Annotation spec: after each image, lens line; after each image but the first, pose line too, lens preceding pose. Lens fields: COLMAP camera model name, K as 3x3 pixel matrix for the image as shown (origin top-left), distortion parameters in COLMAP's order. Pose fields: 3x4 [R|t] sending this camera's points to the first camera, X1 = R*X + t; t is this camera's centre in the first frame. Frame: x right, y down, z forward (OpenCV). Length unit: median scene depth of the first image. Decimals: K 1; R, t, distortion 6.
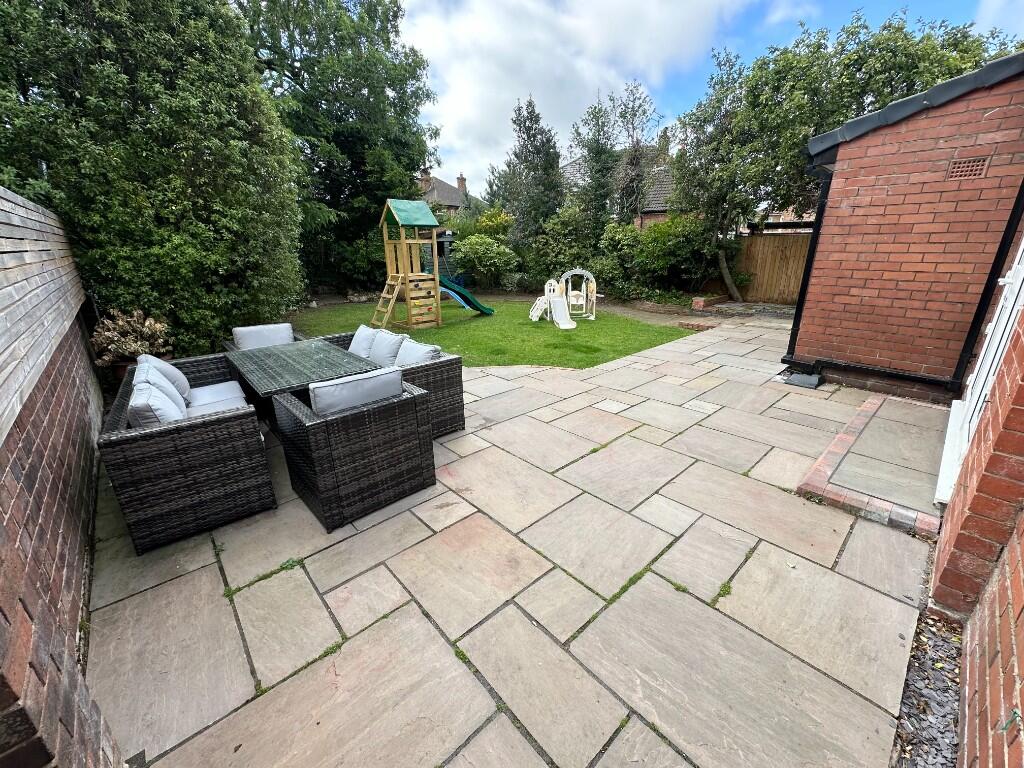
lens RADIAL K [[408.9, 0, 514.7], [0, 408.9, 387.4], [0, 0, 1]] dist [-0.002398, -0.000594]
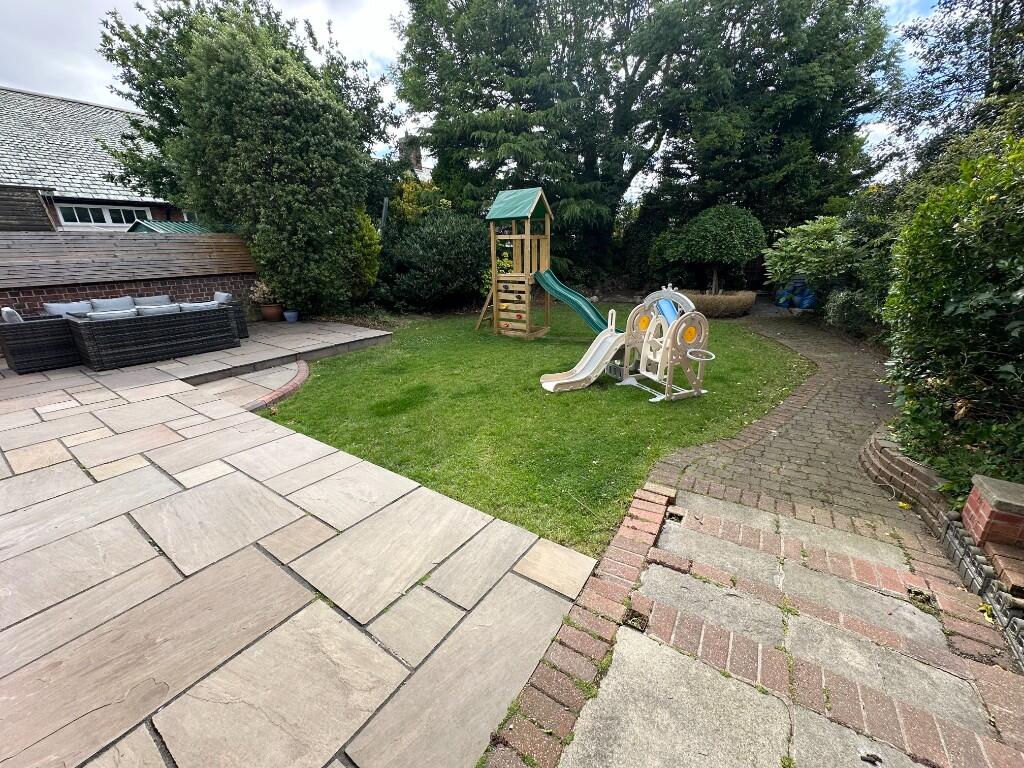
lens RADIAL K [[408.9, 0, 514.8], [0, 408.9, 381.9], [0, 0, 1]] dist [-0.002398, -0.000594]
pose [[0.214343, 0.311131, -0.925880, 0.635582], [-0.303197, 0.922280, 0.239731, -0.273289], [0.928509, 0.229340, 0.292018, 0.793052]]
